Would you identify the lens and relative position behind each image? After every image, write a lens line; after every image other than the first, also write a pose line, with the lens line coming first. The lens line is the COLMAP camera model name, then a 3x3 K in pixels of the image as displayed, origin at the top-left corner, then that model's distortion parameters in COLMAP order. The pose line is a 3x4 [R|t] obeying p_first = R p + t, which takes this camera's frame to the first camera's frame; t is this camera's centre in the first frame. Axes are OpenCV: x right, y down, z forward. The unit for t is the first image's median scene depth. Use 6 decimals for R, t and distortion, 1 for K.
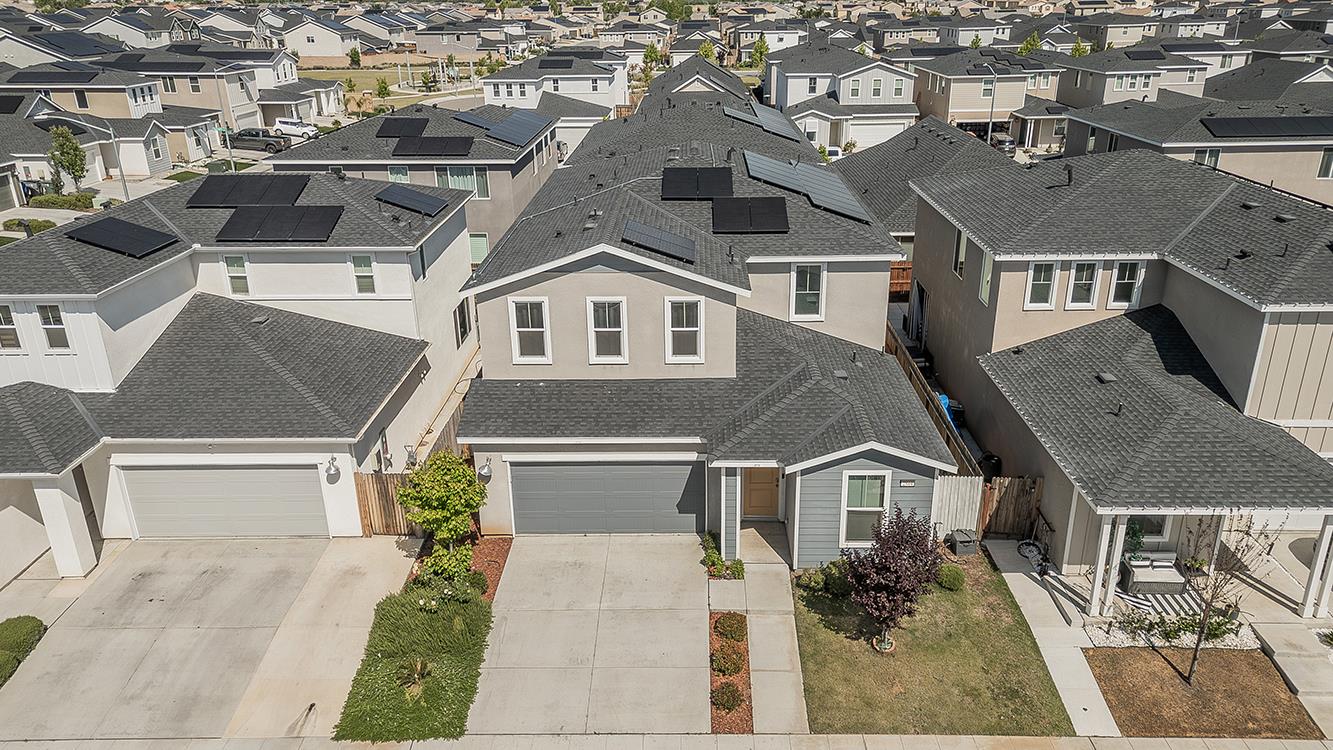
lens RADIAL K [[951.5, 0, 678.7], [0, 951.5, 373.3], [0, 0, 1]] dist [0.075696, -0.038916]
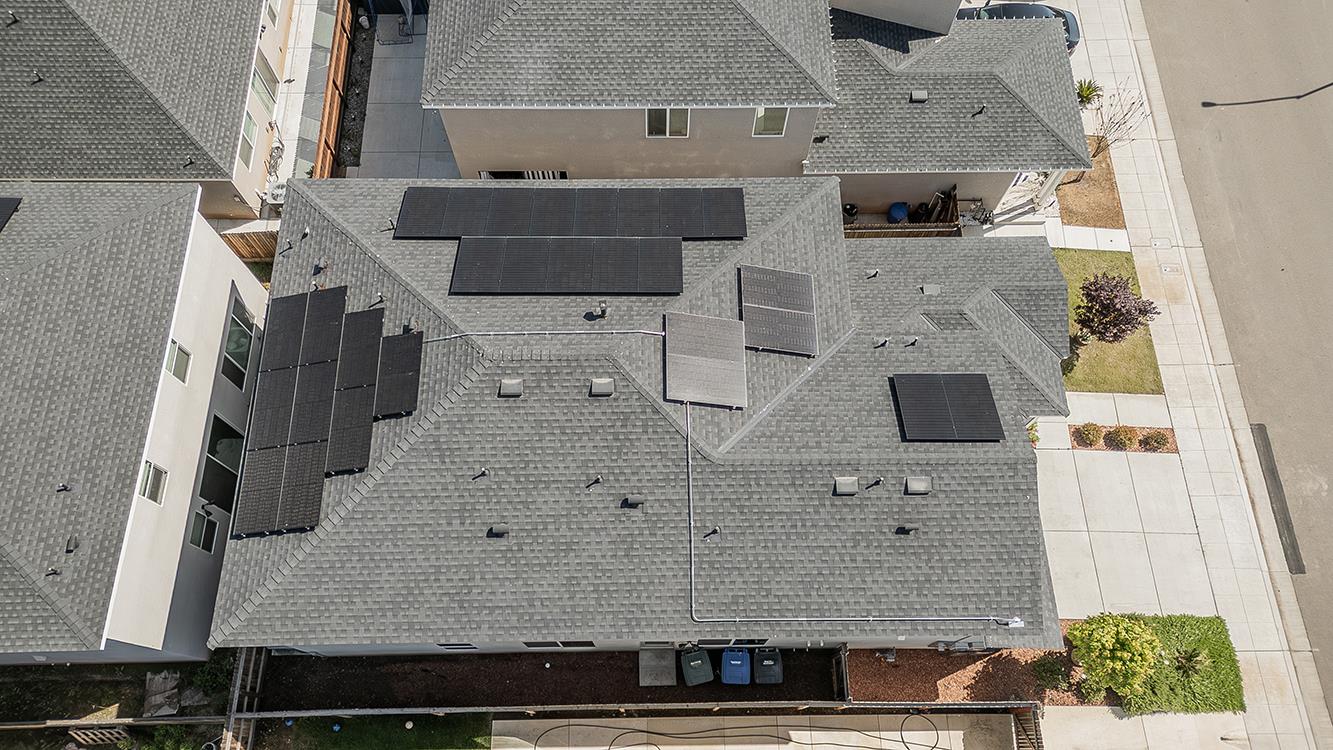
lens RADIAL K [[928.7, 0, 664.1], [0, 928.7, 373.8], [0, 0, 1]] dist [0.081451, -0.049835]
pose [[-0.025969, -0.921783, 0.386836, -0.330269], [0.358801, 0.352588, 0.864259, -1.023533], [-0.933053, 0.161241, 0.321580, 0.992254]]
